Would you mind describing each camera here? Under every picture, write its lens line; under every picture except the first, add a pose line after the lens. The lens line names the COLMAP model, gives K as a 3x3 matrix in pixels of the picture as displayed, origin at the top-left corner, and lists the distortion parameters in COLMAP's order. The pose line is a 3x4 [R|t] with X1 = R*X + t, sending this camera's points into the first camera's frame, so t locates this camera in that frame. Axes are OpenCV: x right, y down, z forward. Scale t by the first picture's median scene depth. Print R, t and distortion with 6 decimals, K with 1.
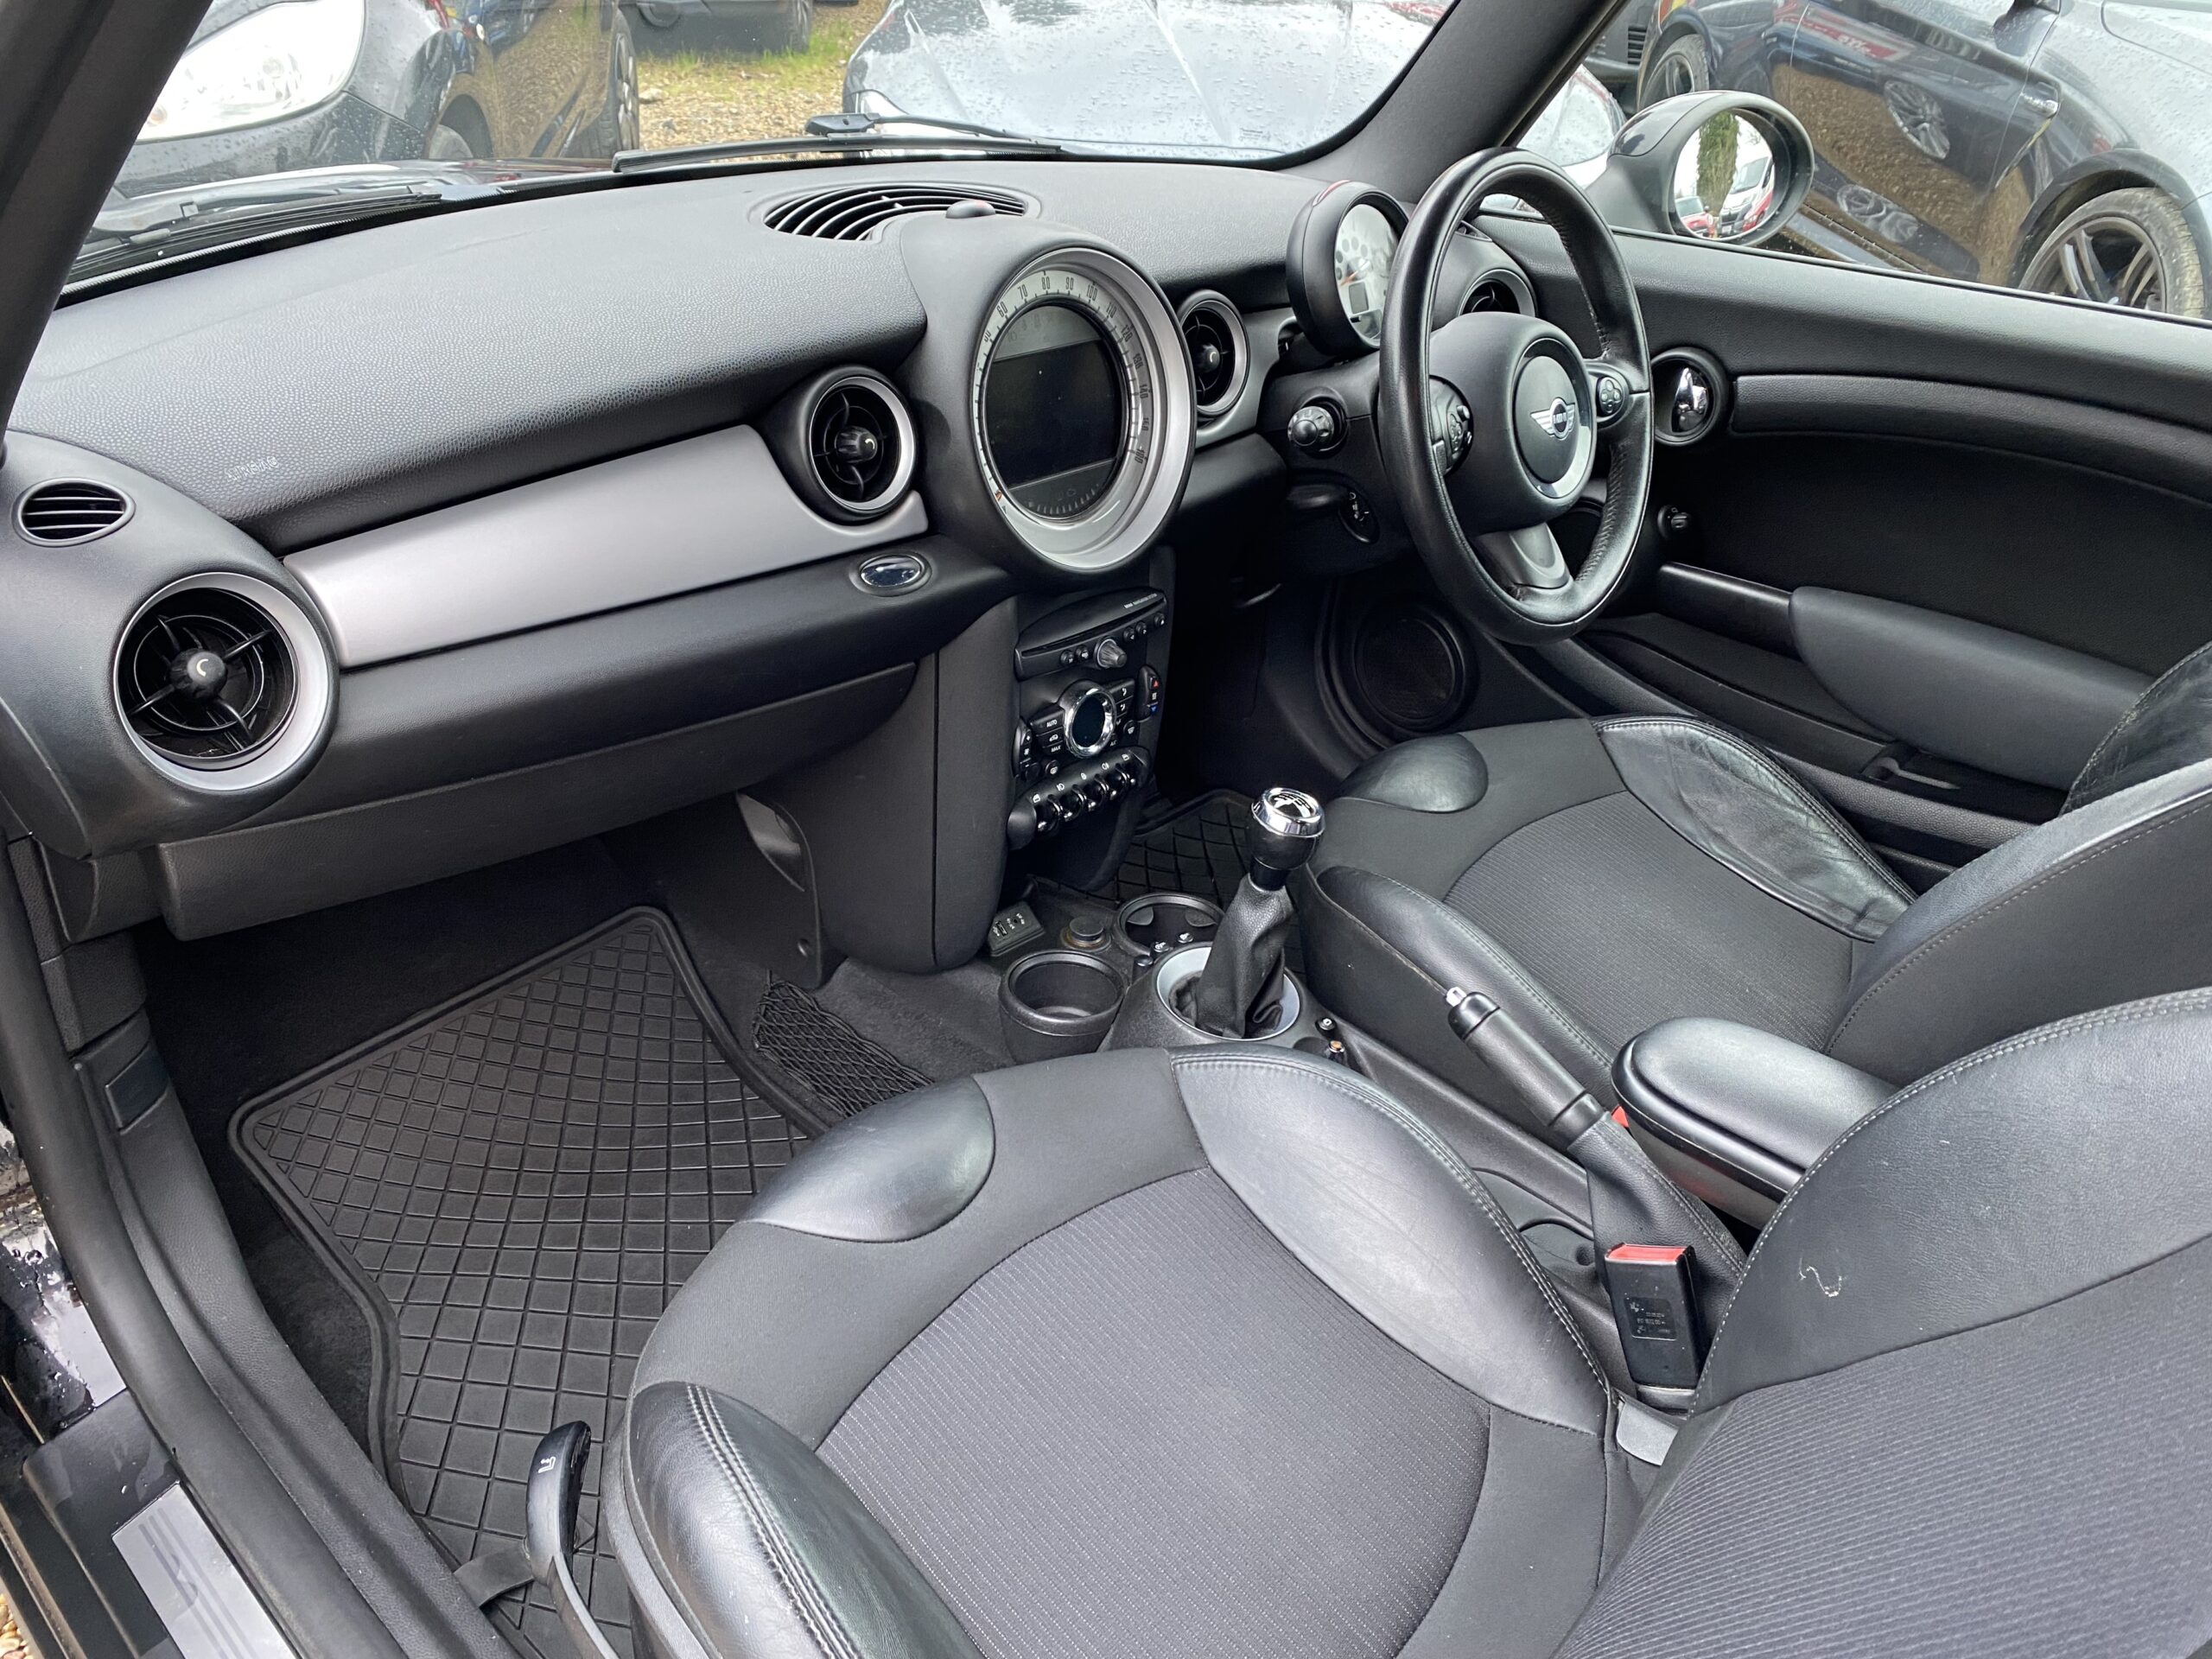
lens RADIAL K [[1696.6, 0, 1106.0], [0, 1696.6, 829.5], [0, 0, 1]] dist [0.001661, 0.010534]
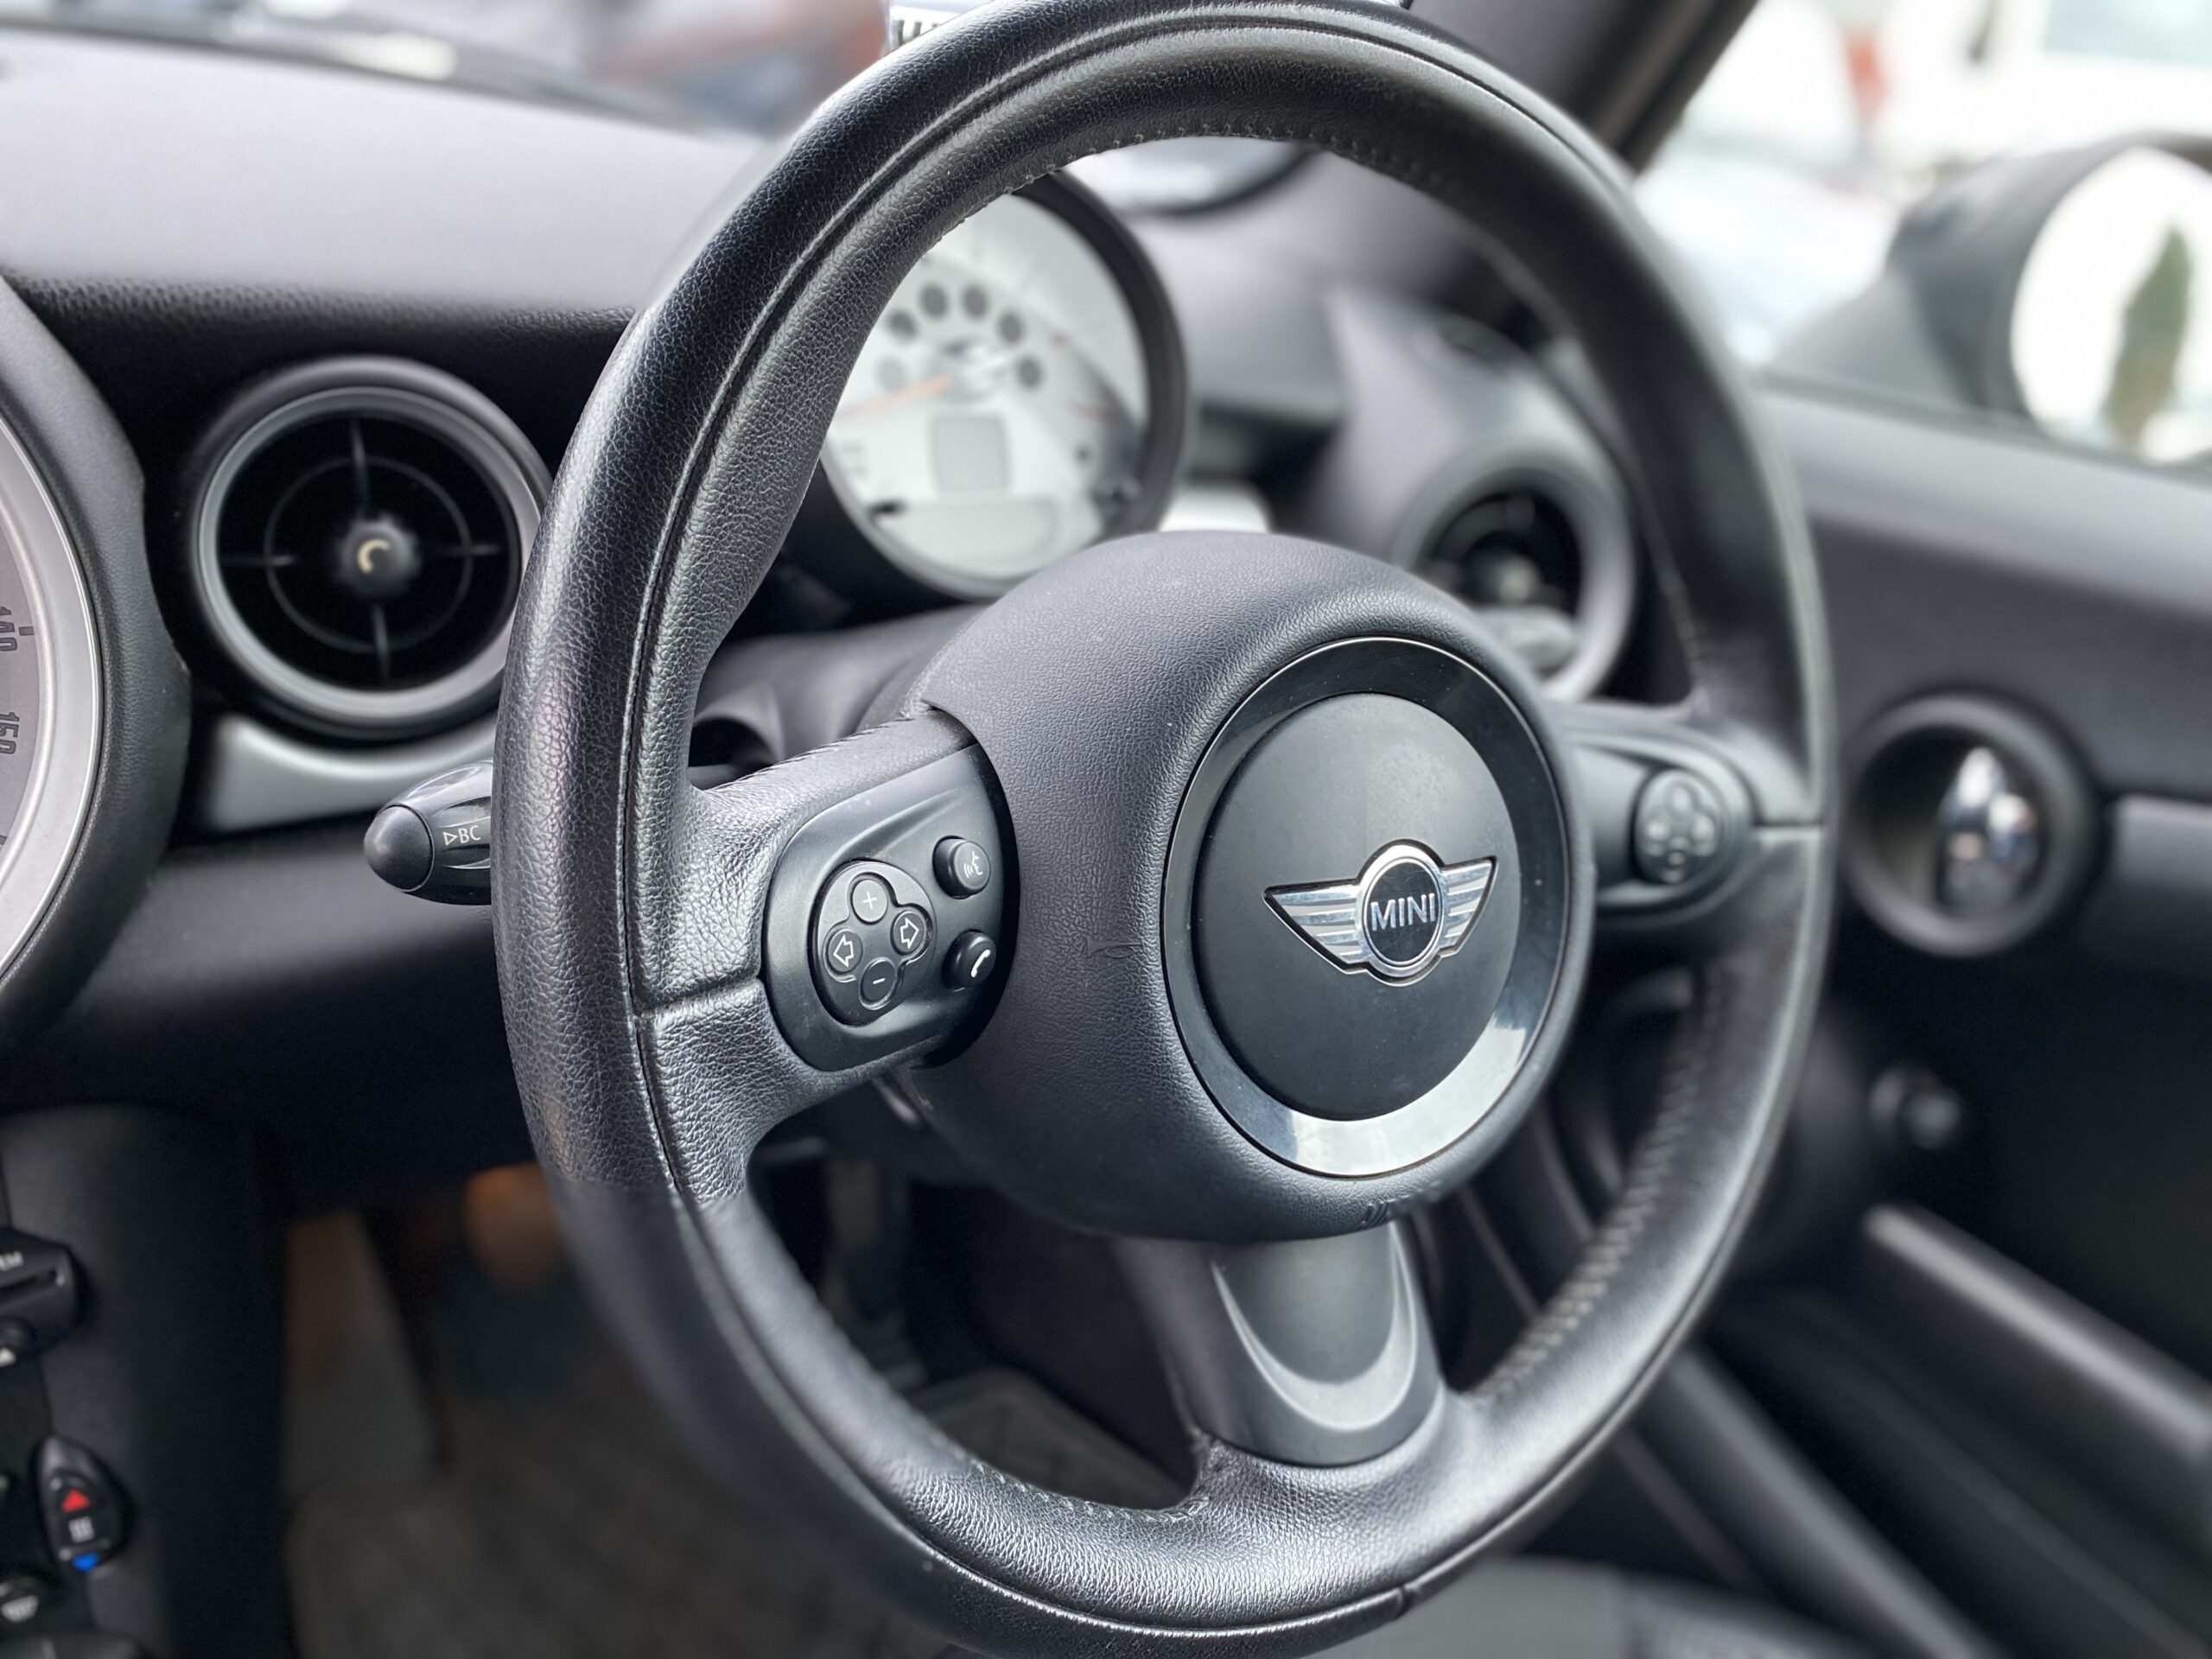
lens RADIAL K [[1772.5, 0, 1106.0], [0, 1772.5, 829.5], [0, 0, 1]] dist [0.018552, -0.017833]
pose [[0.972325, 0.152628, -0.176887, 0.248671], [-0.171930, 0.980081, -0.099408, -0.201373], [0.158191, 0.127069, 0.979198, 0.645806]]
